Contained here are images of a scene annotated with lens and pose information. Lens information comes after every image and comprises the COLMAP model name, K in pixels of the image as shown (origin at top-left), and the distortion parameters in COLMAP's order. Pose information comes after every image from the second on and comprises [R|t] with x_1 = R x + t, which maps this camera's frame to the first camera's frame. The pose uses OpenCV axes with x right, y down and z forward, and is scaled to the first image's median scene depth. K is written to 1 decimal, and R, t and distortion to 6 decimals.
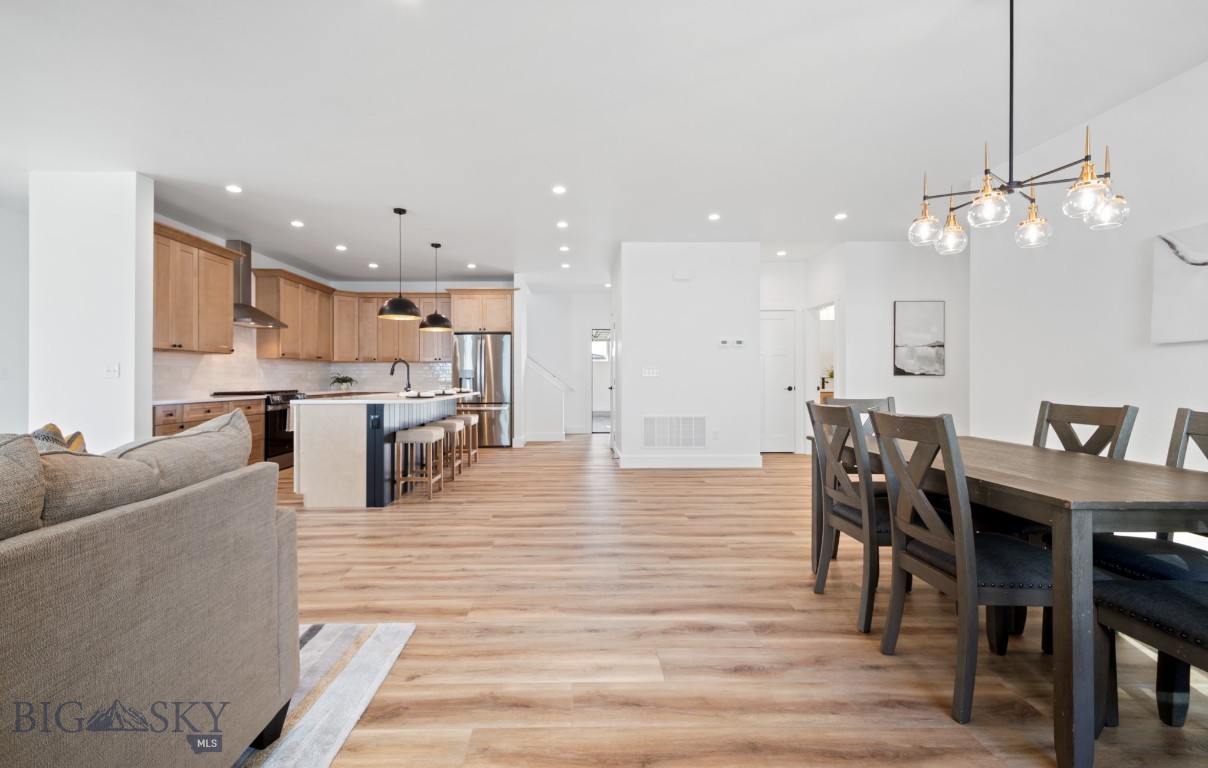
lens RADIAL K [[508.6, 0, 581.6], [0, 508.6, 381.1], [0, 0, 1]] dist [0.001257, 0.000110]
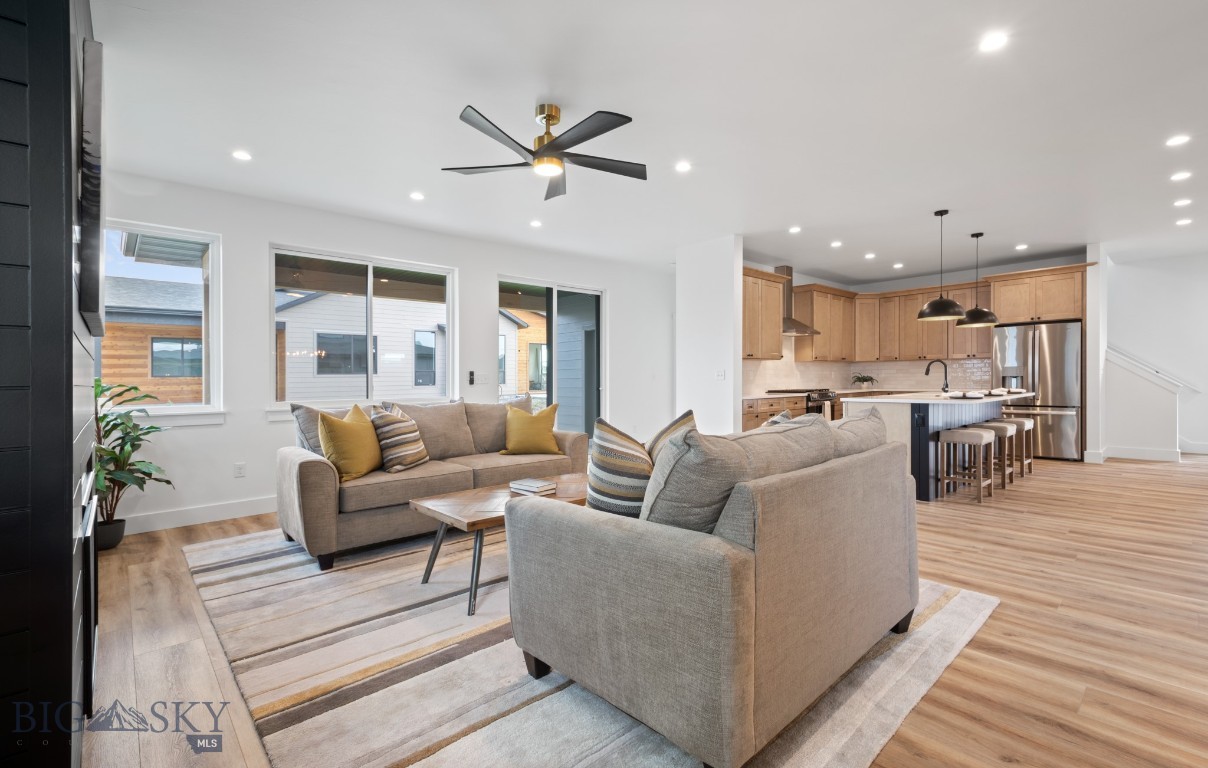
lens RADIAL K [[528.2, 0, 604.0], [0, 528.2, 384.0], [0, 0, 1]] dist [0.009933, -0.000677]
pose [[0.660400, 0.001661, -0.750912, -0.007225], [0.007069, 0.999940, 0.008428, -0.007629], [0.750881, -0.010874, 0.660348, -0.173138]]
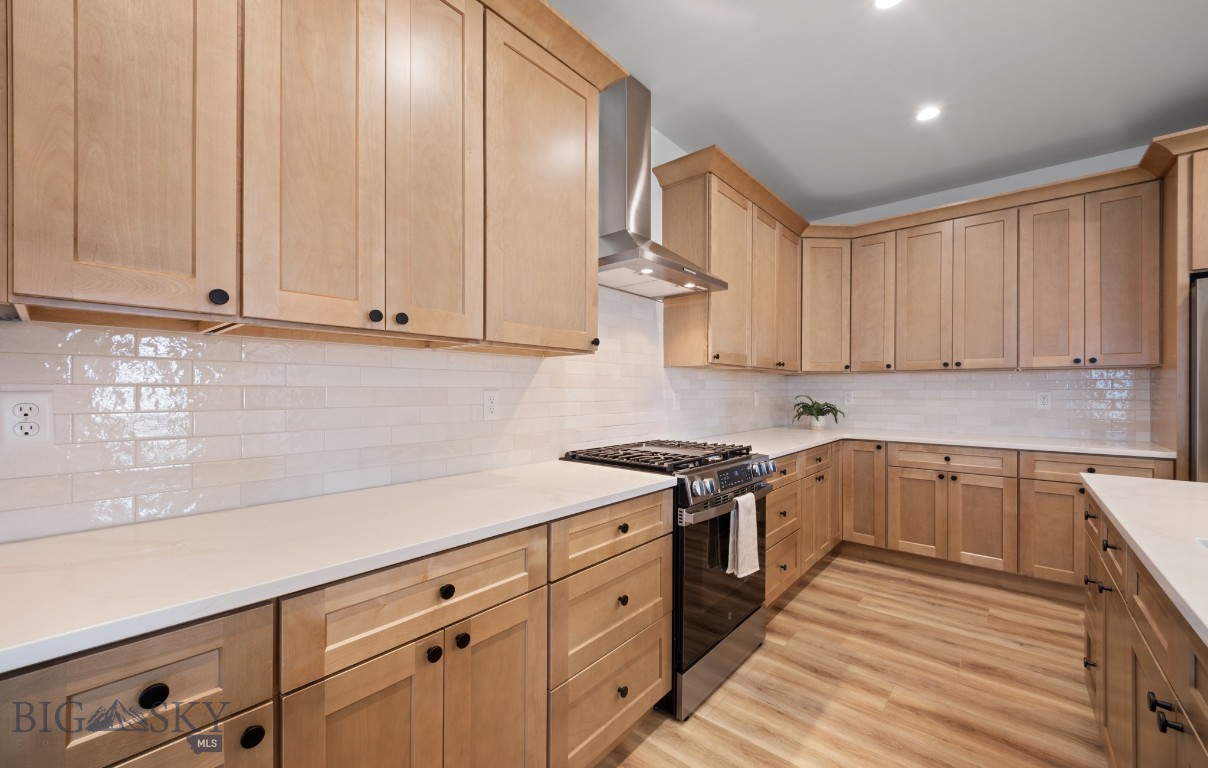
lens RADIAL K [[458.1, 0, 604.0], [0, 458.1, 384.0], [0, 0, 1]] dist [-0.002047, -0.000312]
pose [[0.738365, -0.004291, -0.674388, -0.467158], [-0.008241, 0.999848, -0.015385, -0.026632], [0.674351, 0.016918, 0.738217, 0.769235]]
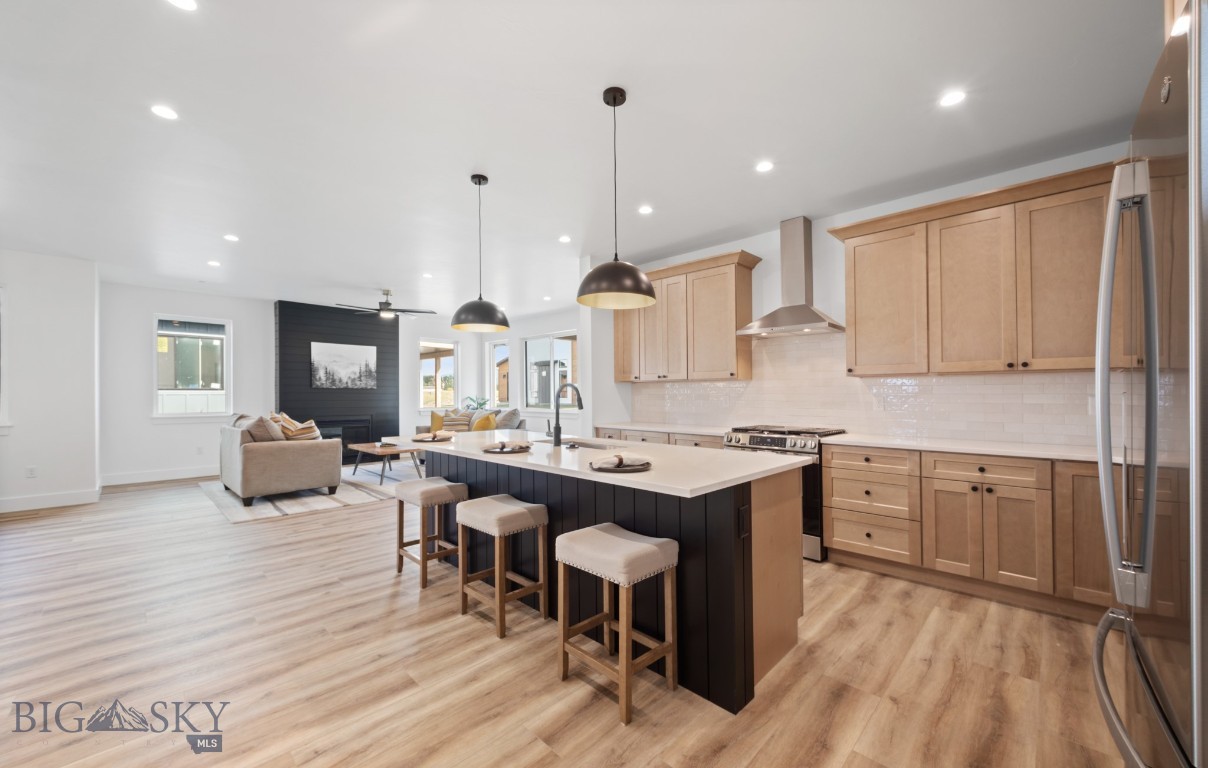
lens RADIAL K [[462.3, 0, 609.0], [0, 462.3, 391.3], [0, 0, 1]] dist [0.005847, -0.000345]
pose [[-0.703760, -0.002355, -0.710434, -0.018040], [-0.001465, 0.999997, -0.001864, -0.031594], [0.710436, -0.000271, -0.703761, 1.379671]]
